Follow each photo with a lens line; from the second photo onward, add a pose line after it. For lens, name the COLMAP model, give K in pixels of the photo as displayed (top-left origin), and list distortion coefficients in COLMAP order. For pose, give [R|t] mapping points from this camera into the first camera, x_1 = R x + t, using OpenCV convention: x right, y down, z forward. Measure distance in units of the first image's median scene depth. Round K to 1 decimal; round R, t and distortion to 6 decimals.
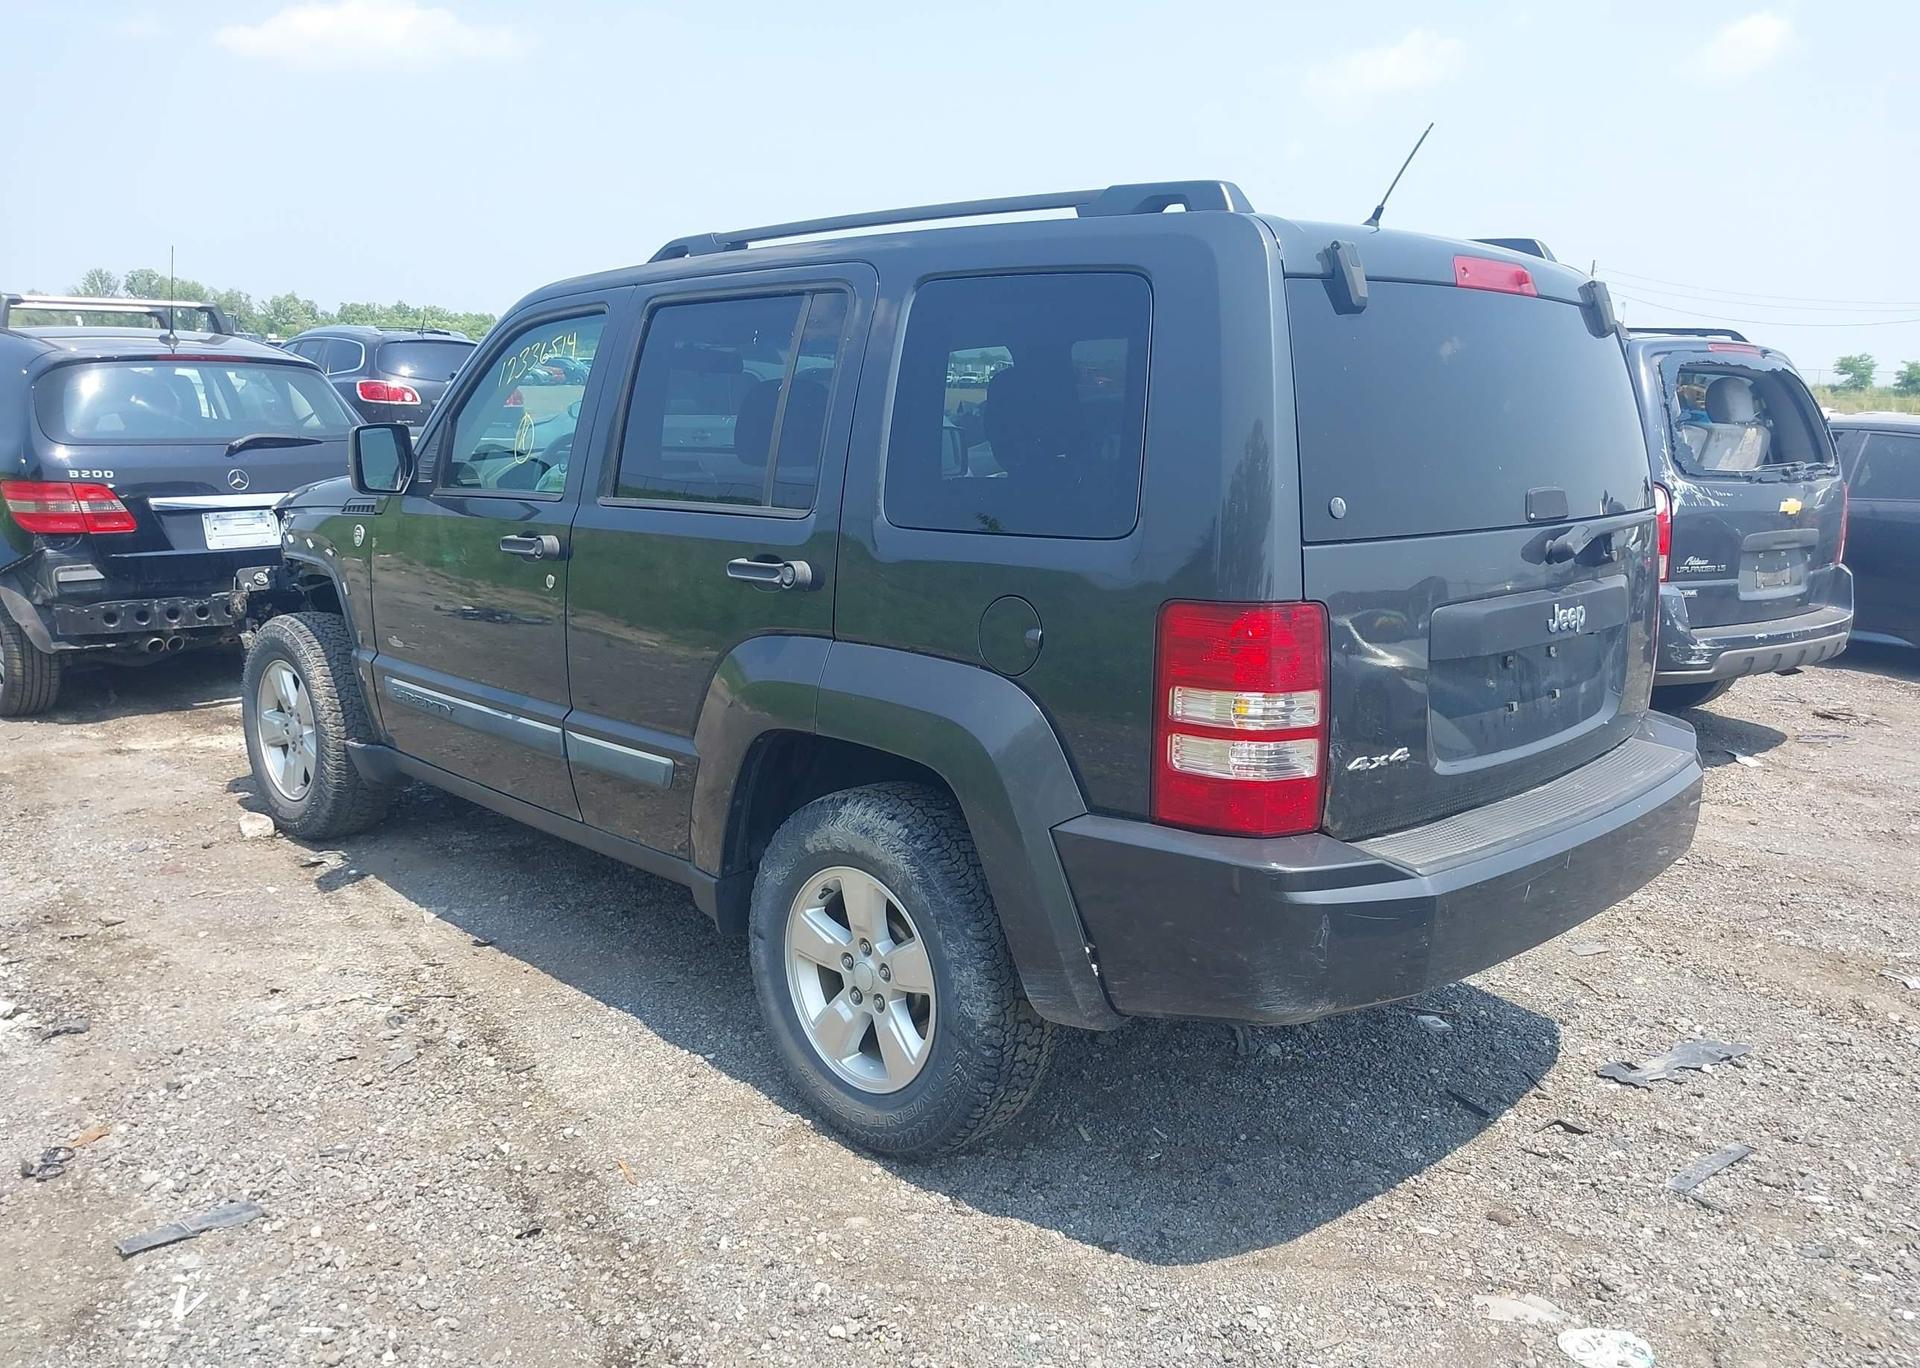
lens RADIAL K [[1534.9, 0, 972.3], [0, 1534.9, 677.2], [0, 0, 1]] dist [0.029724, -0.053326]
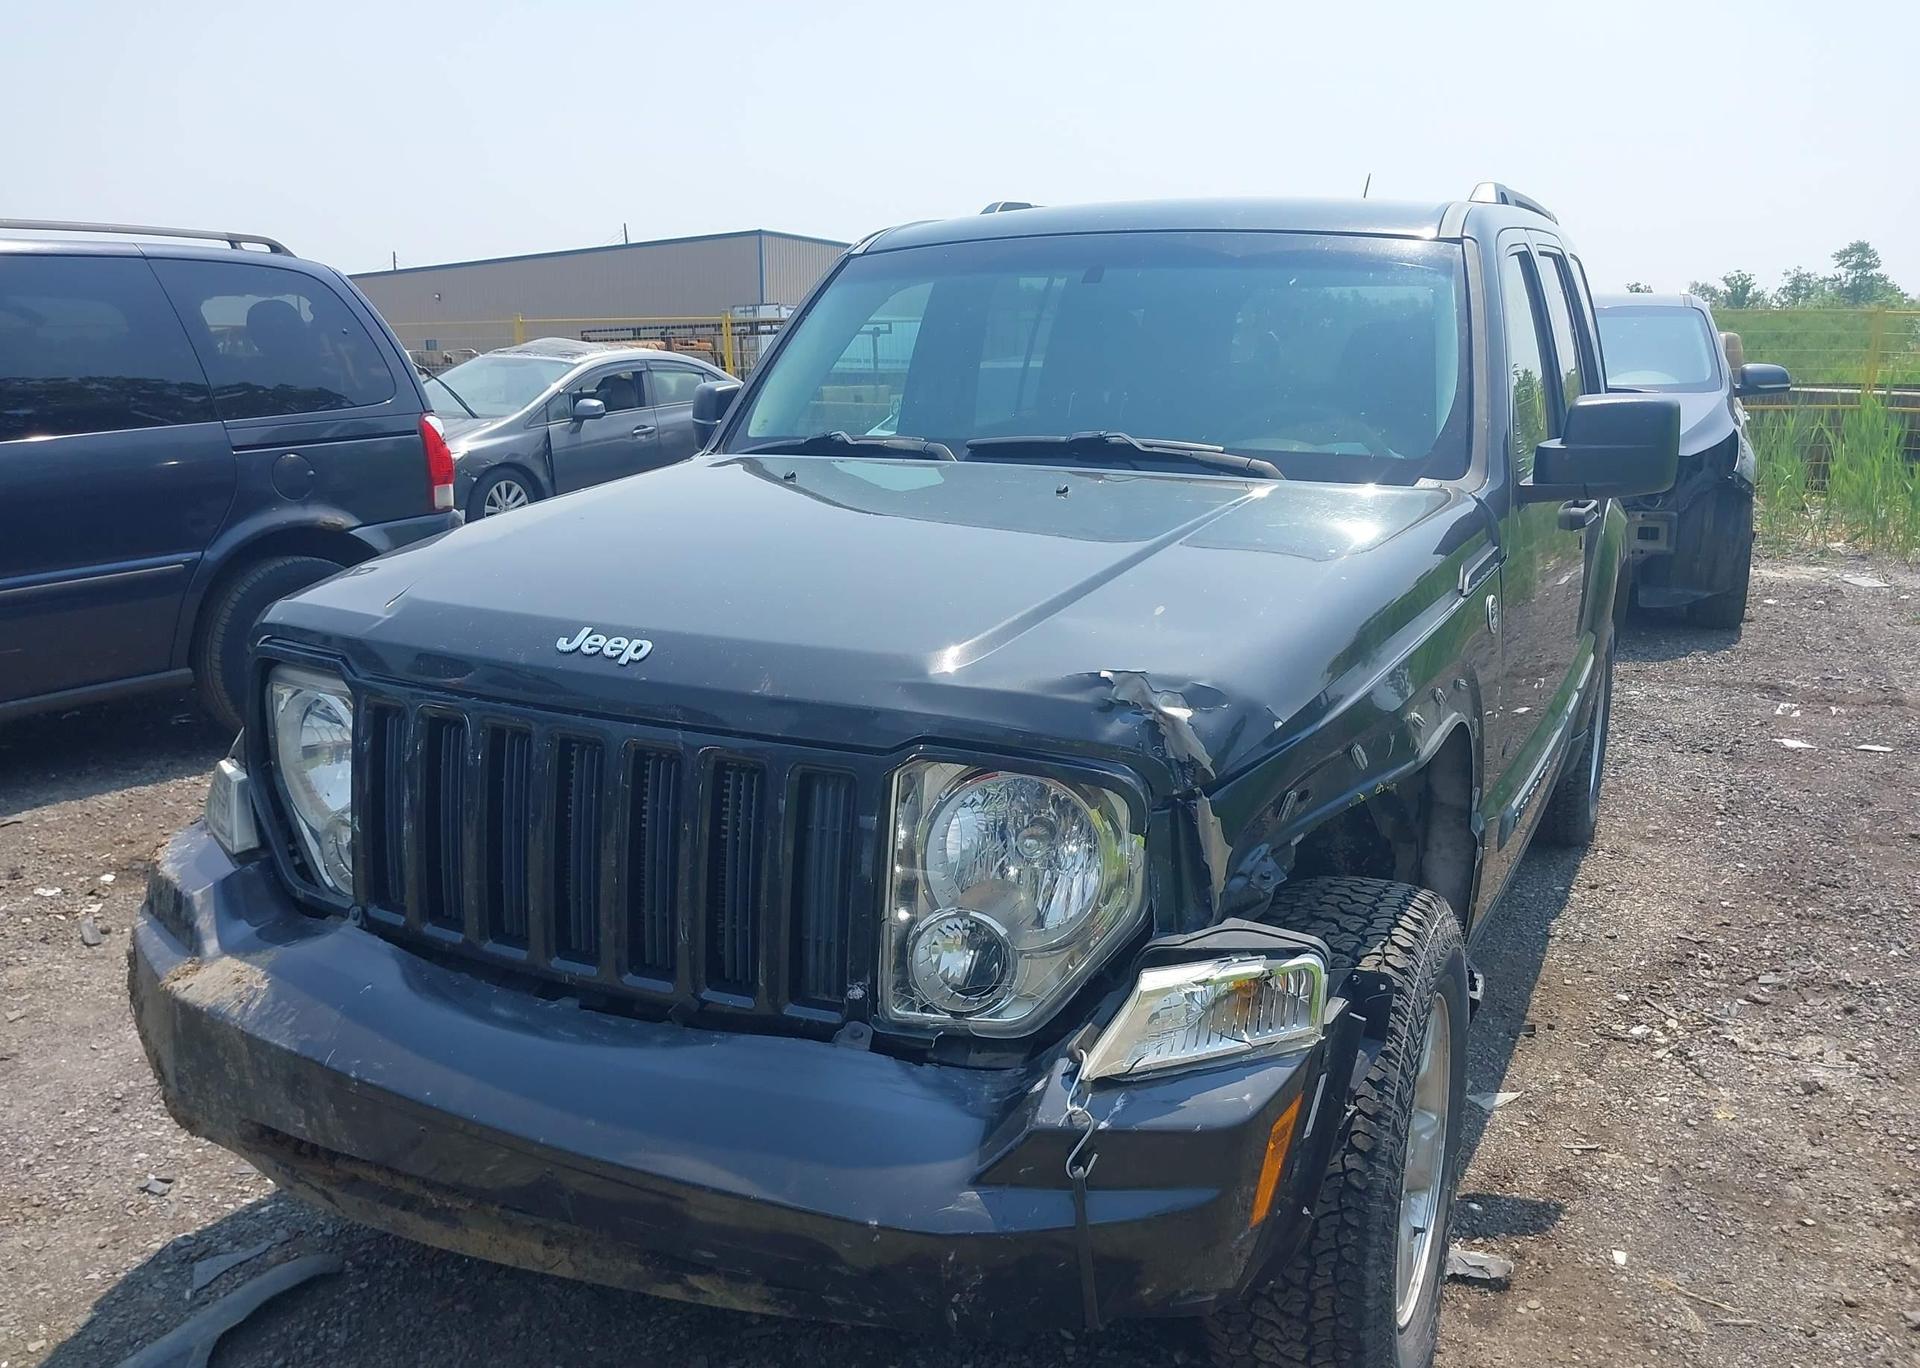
lens RADIAL K [[1534.9, 0, 975.3], [0, 1534.9, 694.4], [0, 0, 1]] dist [0.029724, -0.053326]
pose [[-0.319906, -0.235812, 0.917634, -1.053448], [0.171963, 0.937993, 0.300994, -0.325932], [-0.931713, 0.254088, -0.259519, 1.635437]]
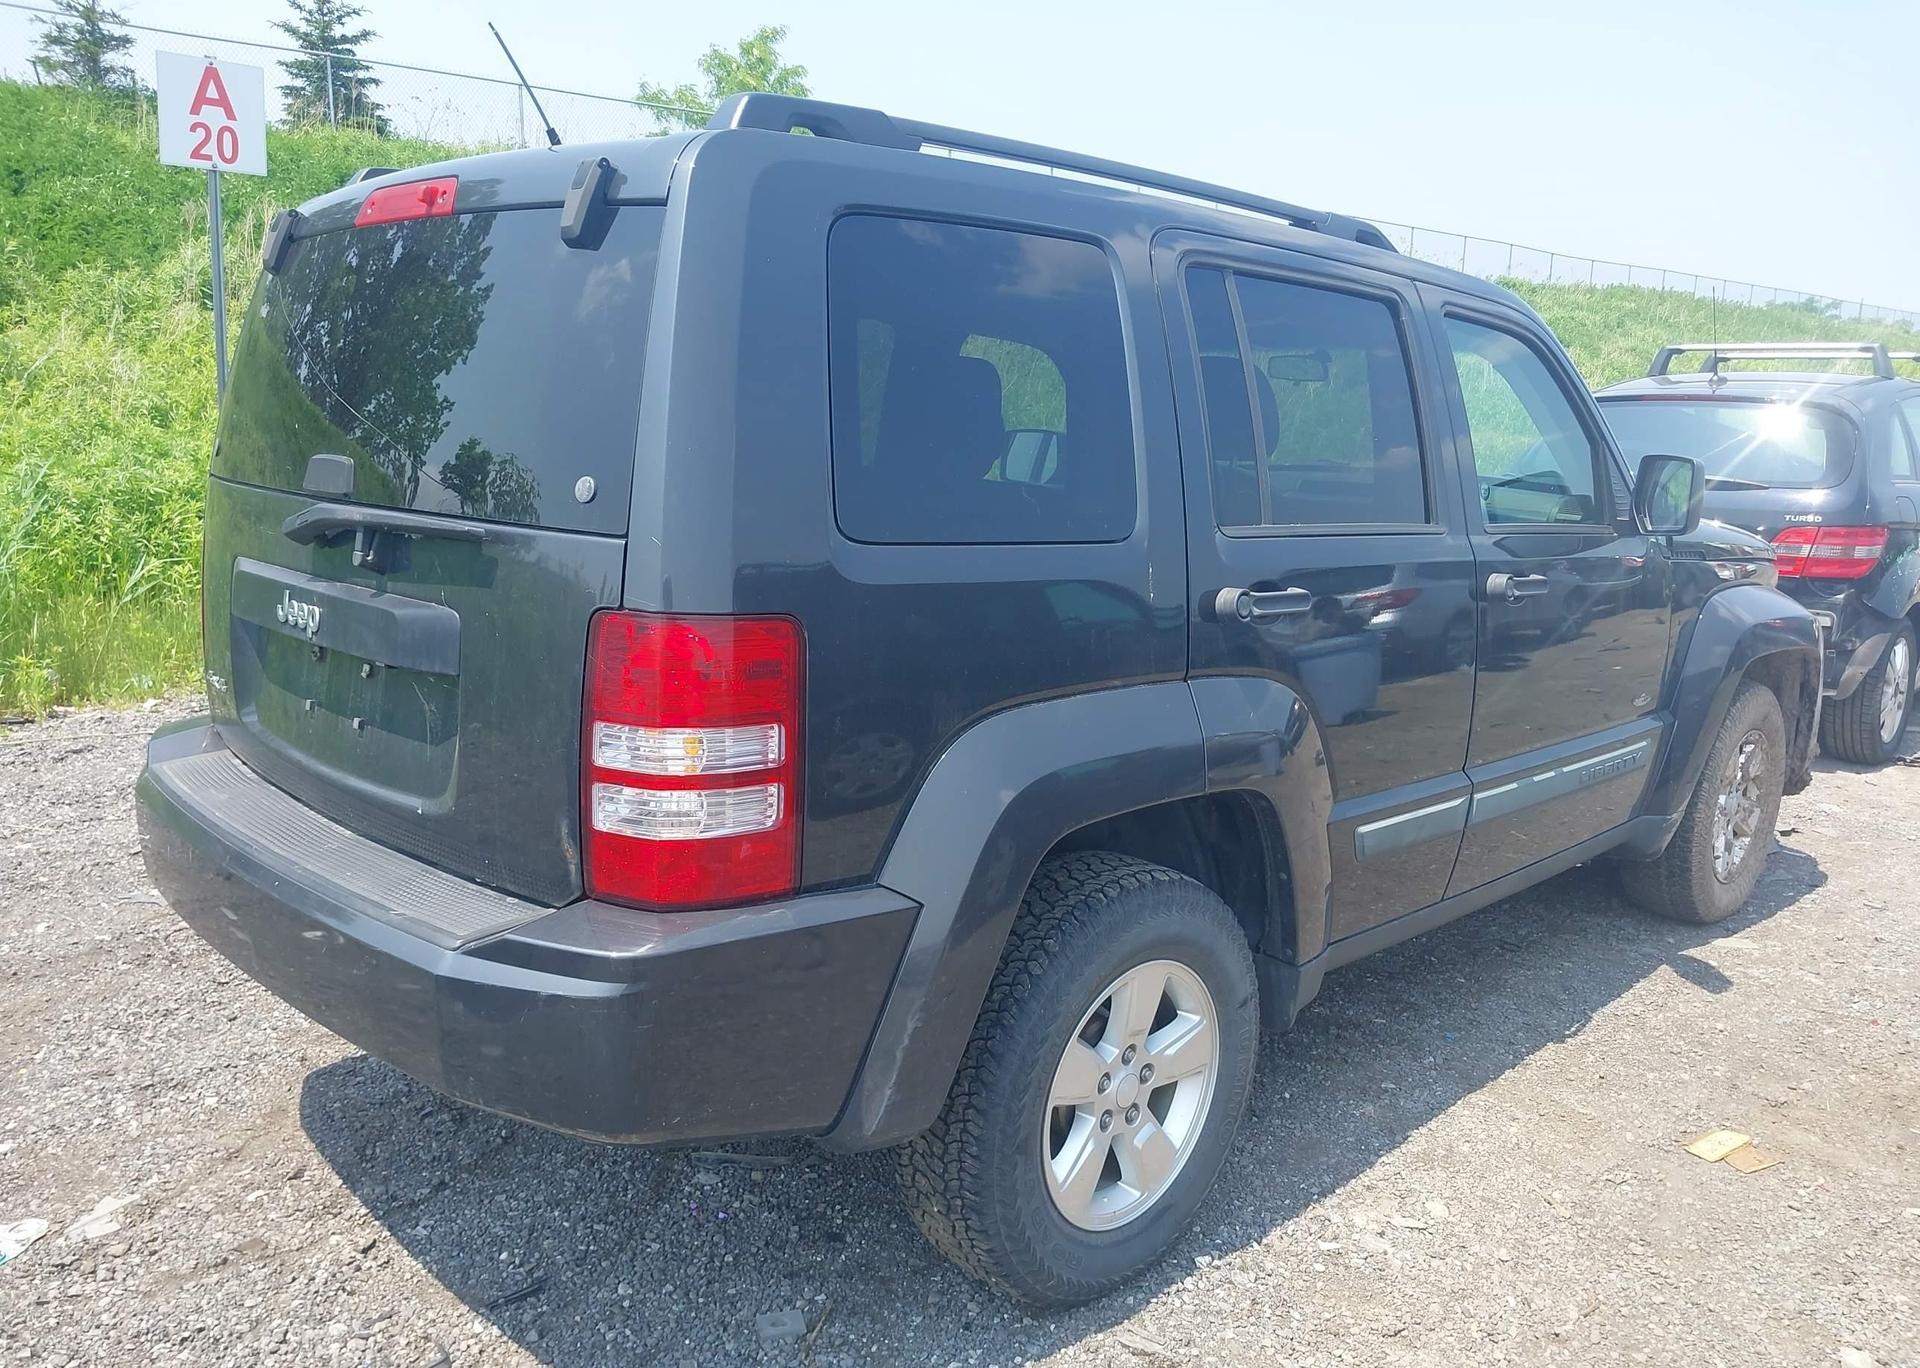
lens RADIAL K [[1534.9, 0, 1000.9], [0, 1534.9, 677.3], [0, 0, 1]] dist [0.029724, -0.053326]
pose [[0.010399, 0.165947, -0.986080, 0.948497], [-0.211833, 0.964117, 0.160017, -0.169865], [0.977250, 0.207220, 0.045179, 1.052989]]
